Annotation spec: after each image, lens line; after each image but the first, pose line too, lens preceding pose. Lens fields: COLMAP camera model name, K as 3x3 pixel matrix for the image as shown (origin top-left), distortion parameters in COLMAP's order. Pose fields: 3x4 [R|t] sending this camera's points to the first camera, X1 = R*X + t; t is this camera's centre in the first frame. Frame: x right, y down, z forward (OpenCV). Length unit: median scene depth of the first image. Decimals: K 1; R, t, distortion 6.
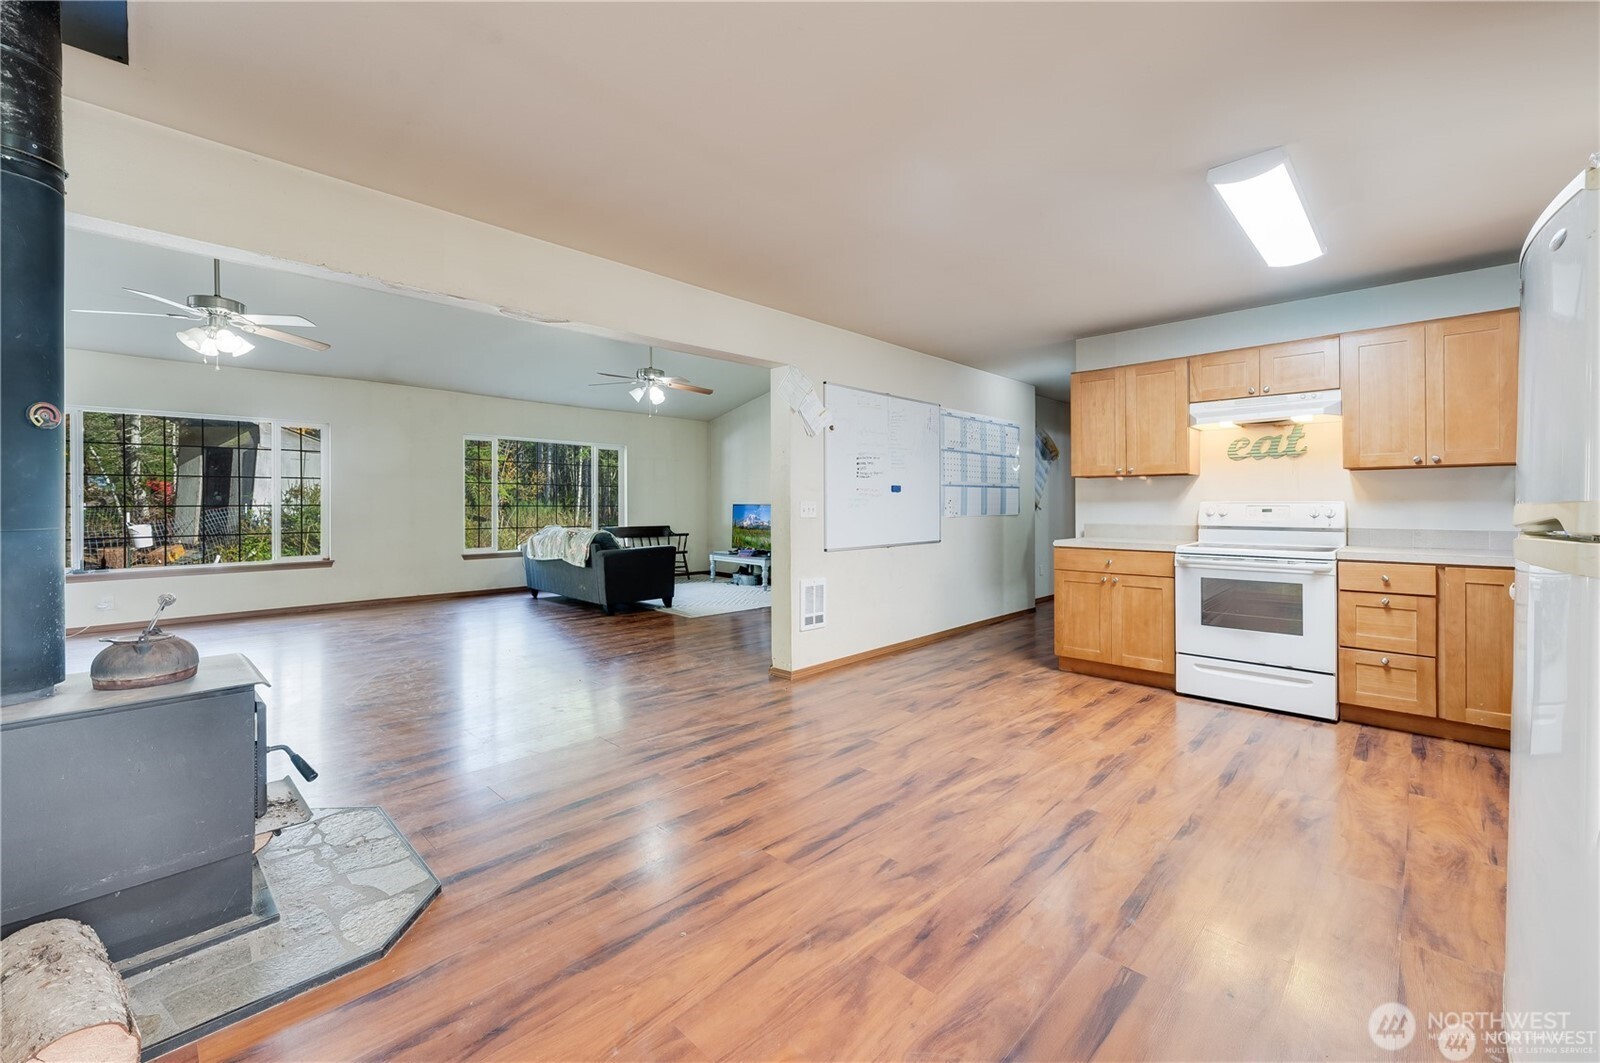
lens RADIAL K [[641.6, 0, 804.9], [0, 641.6, 499.6], [0, 0, 1]] dist [-0.001913, -0.000370]
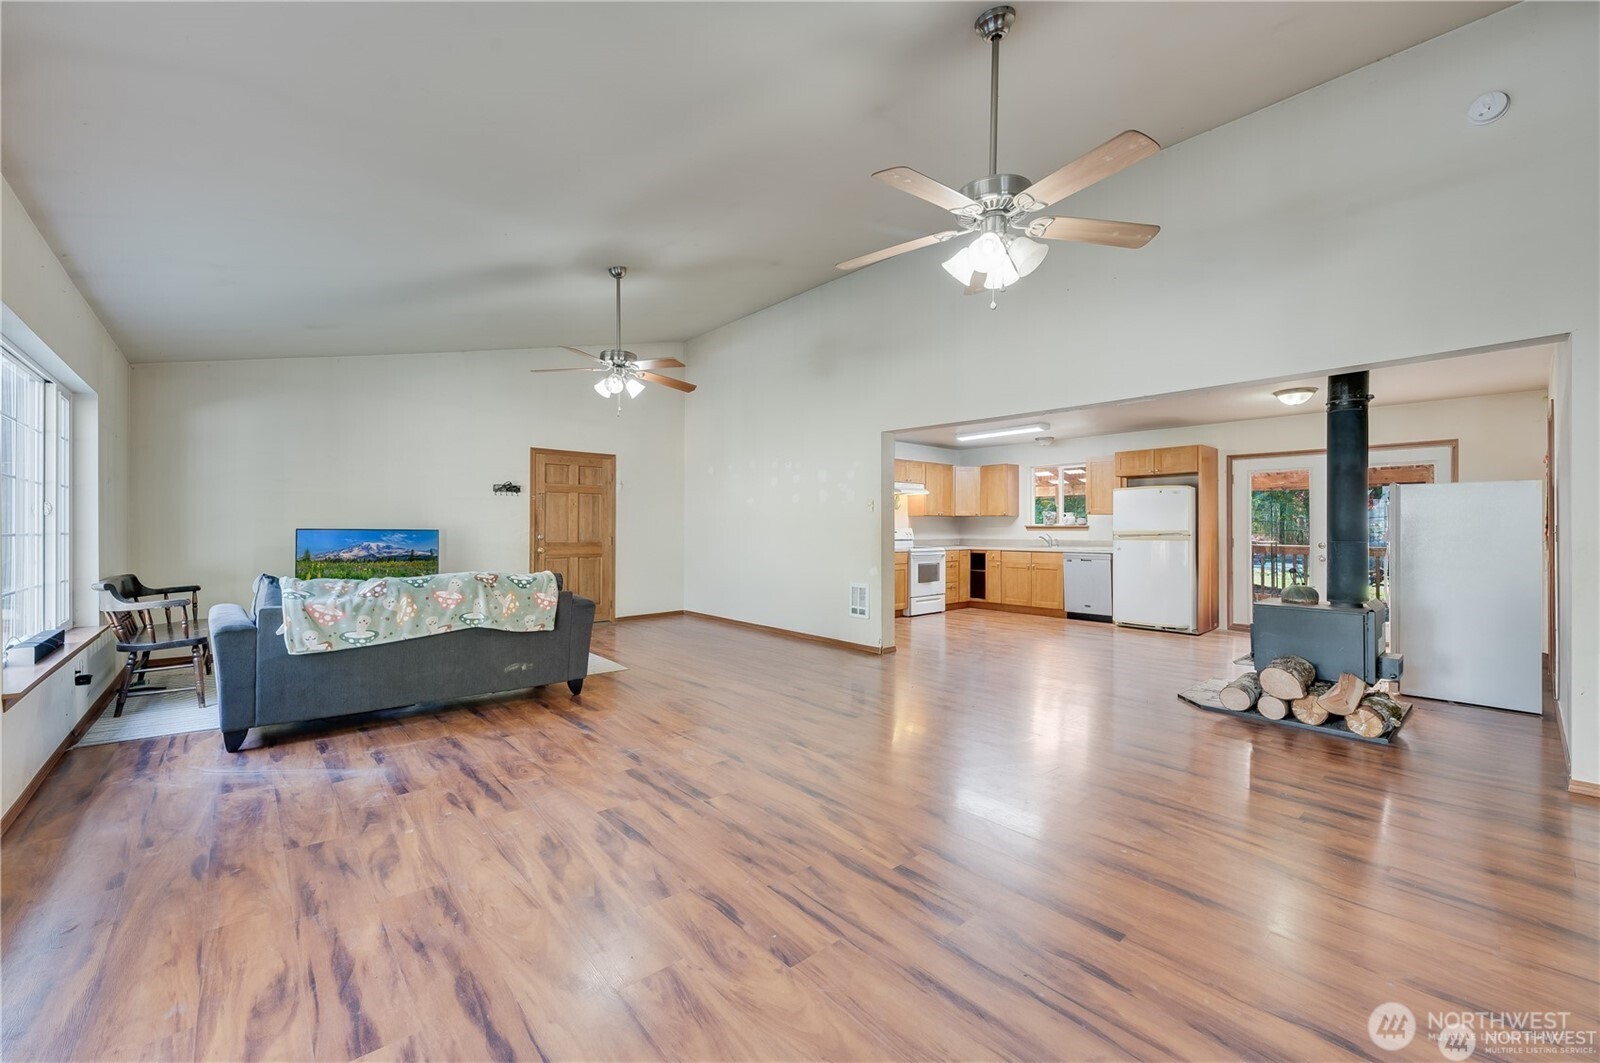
lens RADIAL K [[641.6, 0, 794.2], [0, 641.6, 529.9], [0, 0, 1]] dist [-0.001913, -0.000370]
pose [[0.088117, -0.003222, 0.996105, -1.956699], [-0.010094, 0.999941, 0.004128, 0.004218], [-0.996059, -0.010419, 0.088079, 1.451139]]
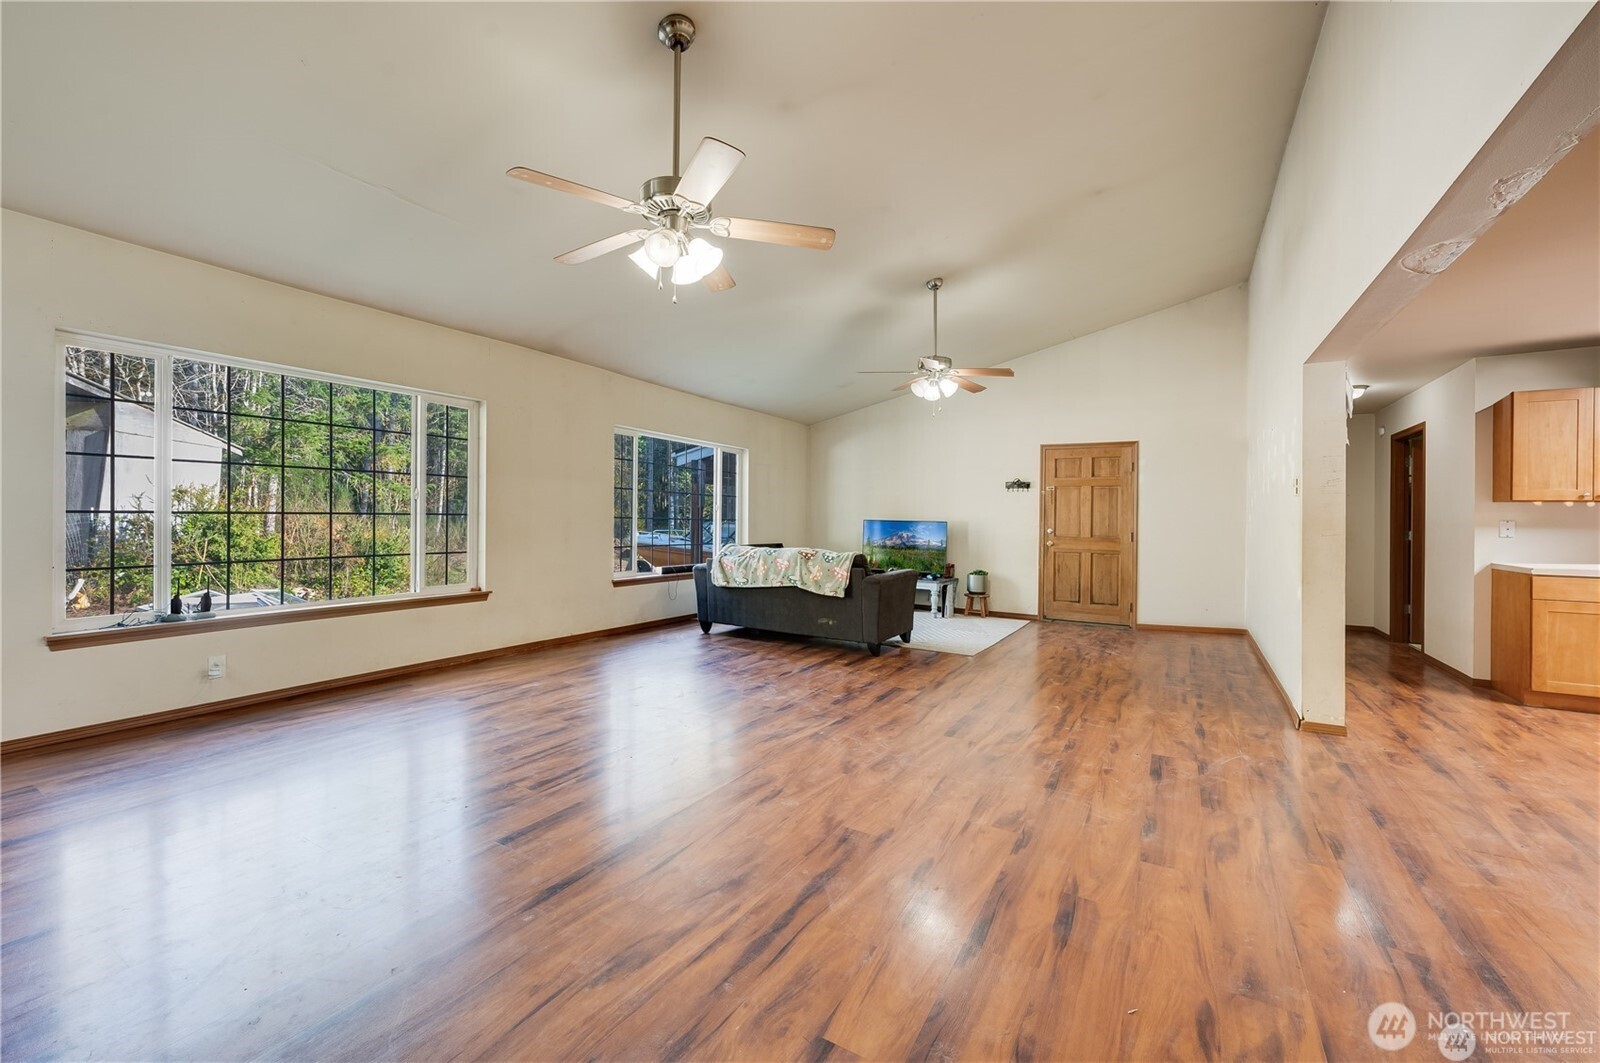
lens RADIAL K [[641.6, 0, 792.9], [0, 641.6, 526.6], [0, 0, 1]] dist [-0.001913, -0.000370]
pose [[0.974785, 0.011482, 0.222850, -1.207093], [-0.016319, 0.999669, 0.019874, 0.002377], [-0.222548, -0.023010, 0.974650, 0.459492]]
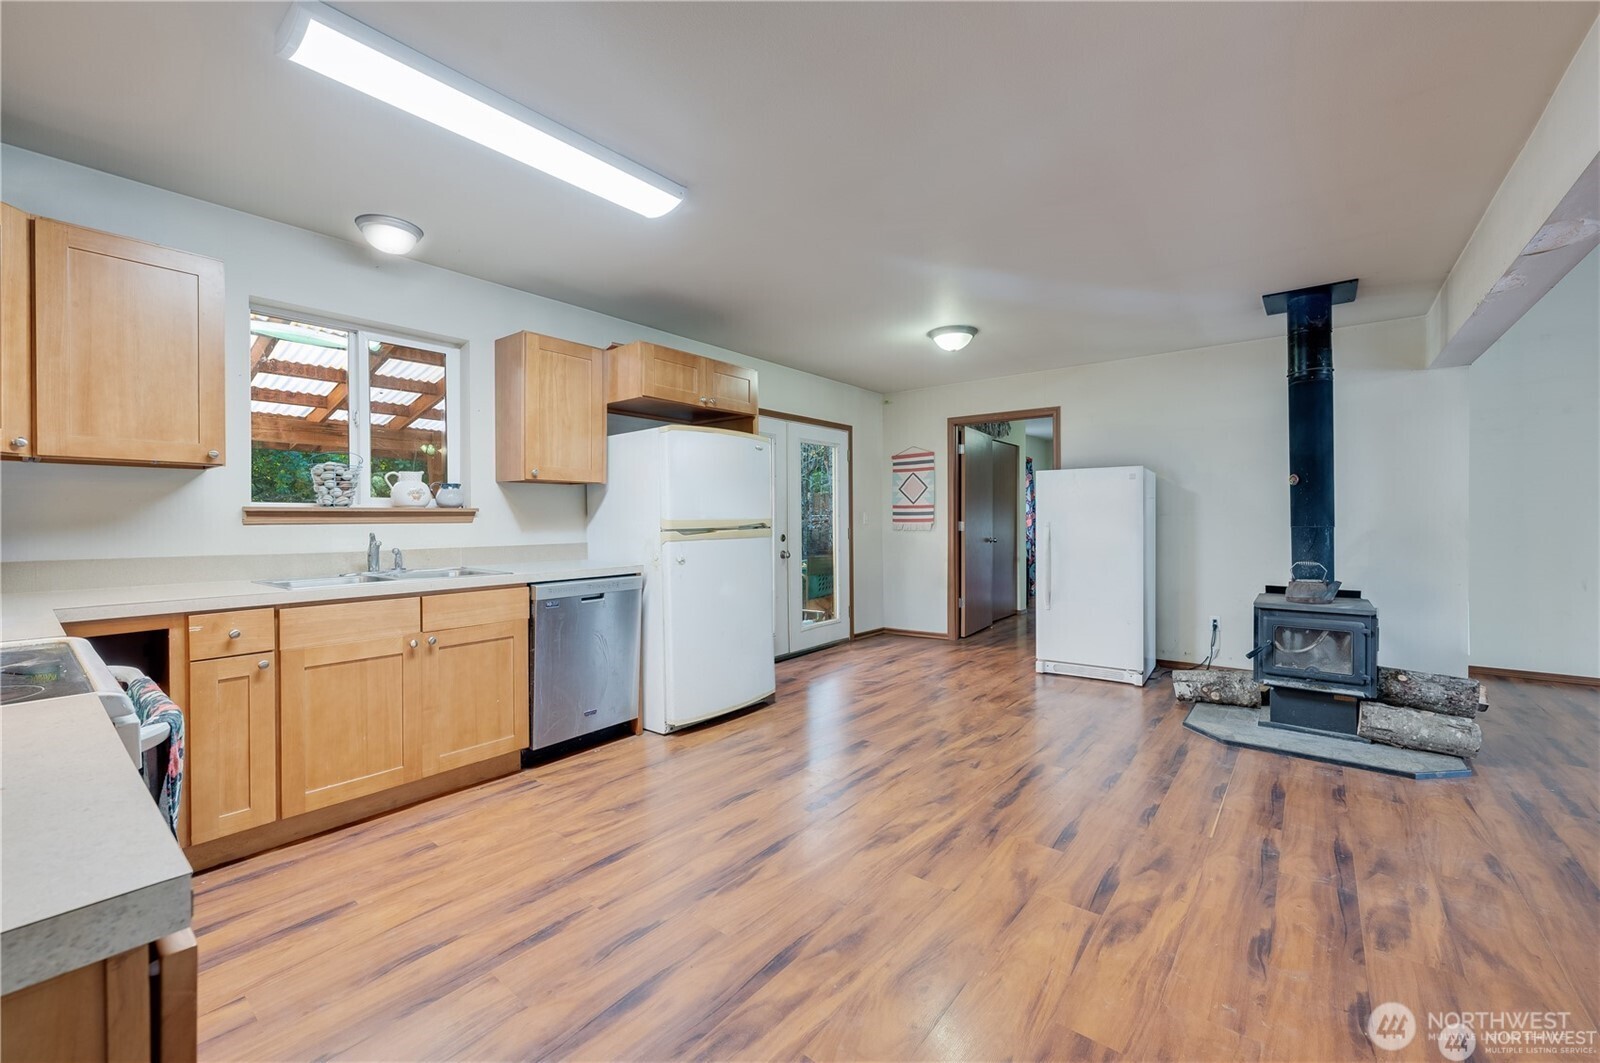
lens RADIAL K [[641.6, 0, 799.9], [0, 641.6, 521.8], [0, 0, 1]] dist [-0.001913, -0.000370]
pose [[-0.996005, 0.005016, -0.089157, 0.413882], [0.005379, 0.999978, -0.003836, 0.011962], [0.089136, -0.004300, -0.996010, 1.530534]]
